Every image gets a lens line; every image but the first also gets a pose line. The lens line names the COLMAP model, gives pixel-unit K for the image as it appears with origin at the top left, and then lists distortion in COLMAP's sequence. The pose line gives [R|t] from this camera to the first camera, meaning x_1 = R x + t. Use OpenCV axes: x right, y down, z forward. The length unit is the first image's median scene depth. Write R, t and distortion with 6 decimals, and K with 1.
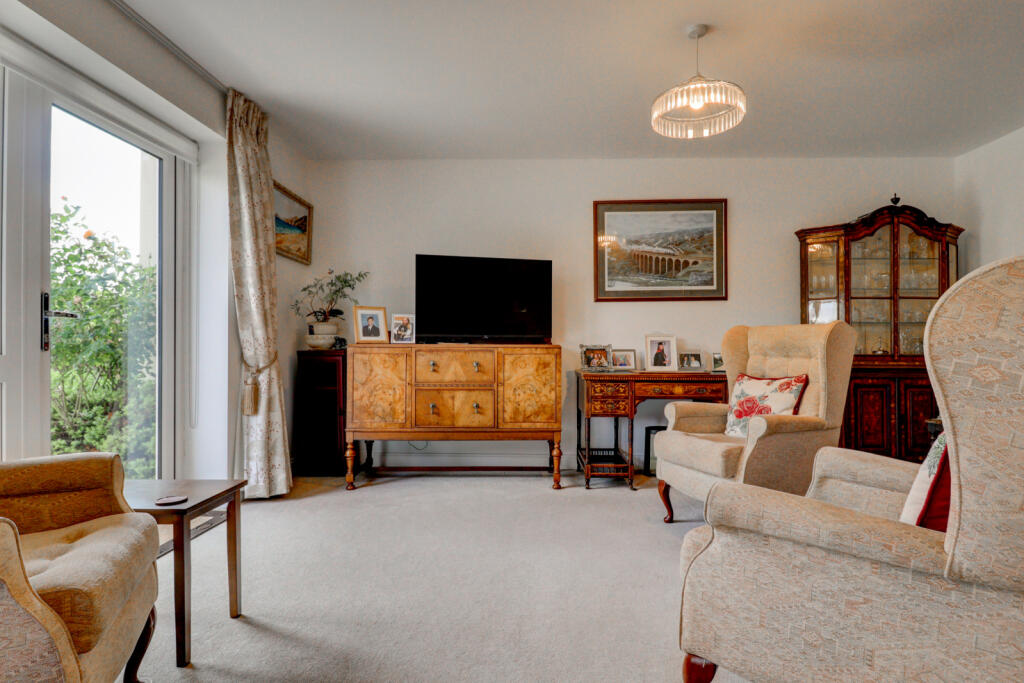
lens RADIAL K [[530.3, 0, 544.2], [0, 530.3, 347.3], [0, 0, 1]] dist [-0.000670, -0.000203]
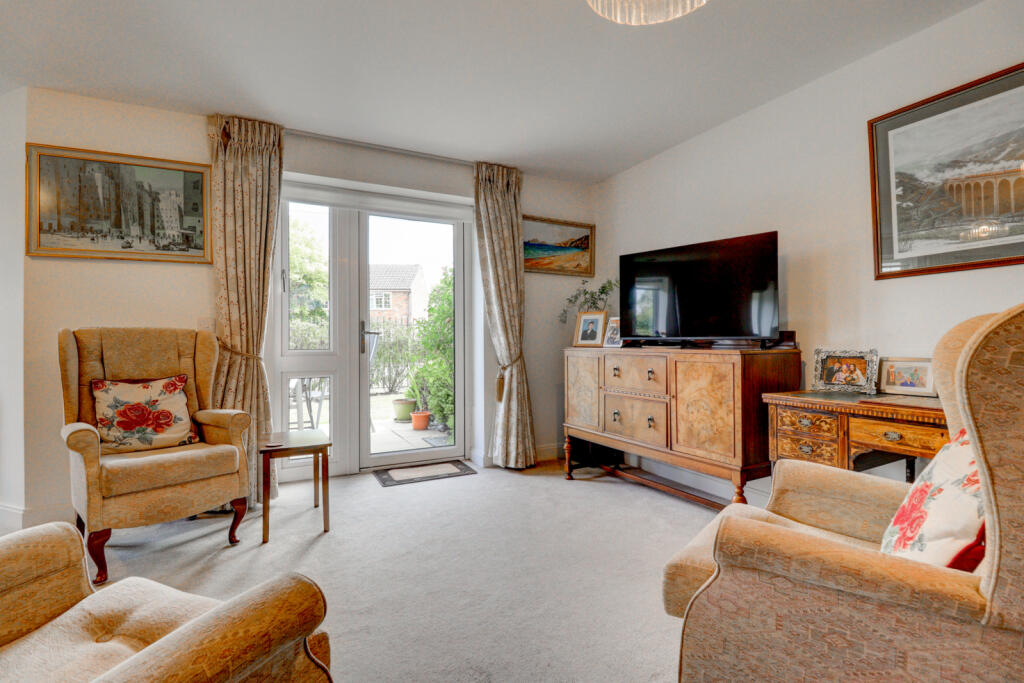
lens RADIAL K [[473.5, 0, 512.0], [0, 473.5, 341.5], [0, 0, 1]] dist [-0.028049, -0.000148]
pose [[0.467201, -0.003616, -0.884144, 0.430275], [0.006070, 0.999981, -0.000883, -0.017497], [0.884130, -0.004954, 0.467214, 0.414125]]
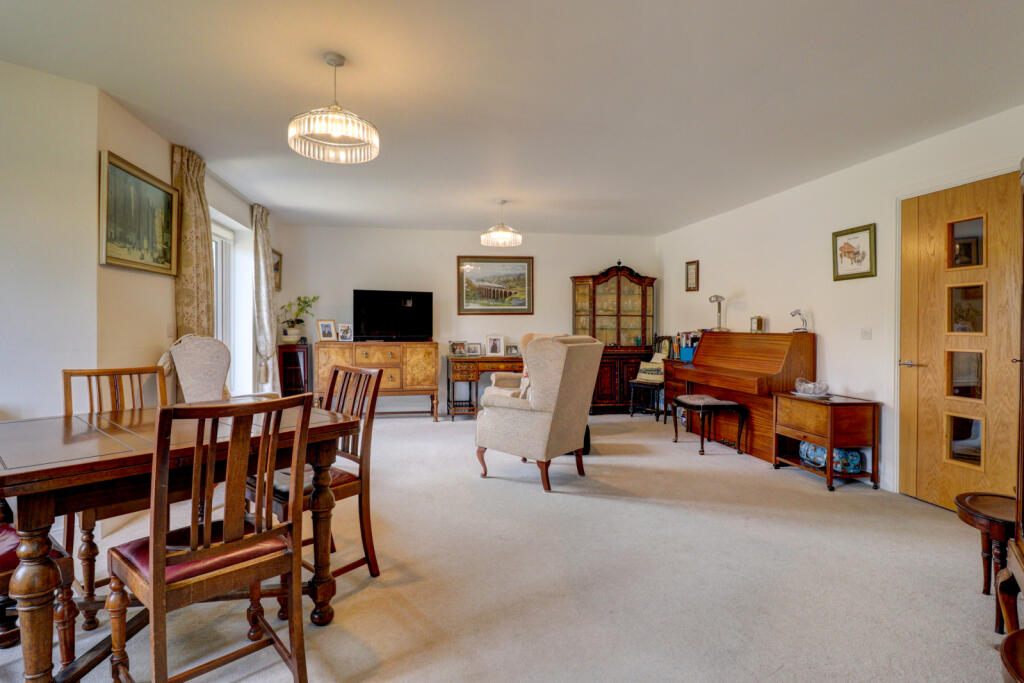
lens RADIAL K [[493.1, 0, 502.9], [0, 493.1, 327.2], [0, 0, 1]] dist [-0.002463, -0.008395]
pose [[0.985794, 0.001697, 0.167951, -0.031741], [-0.002360, 0.999990, 0.003749, -0.059697], [-0.167943, -0.004092, 0.985788, -0.665105]]
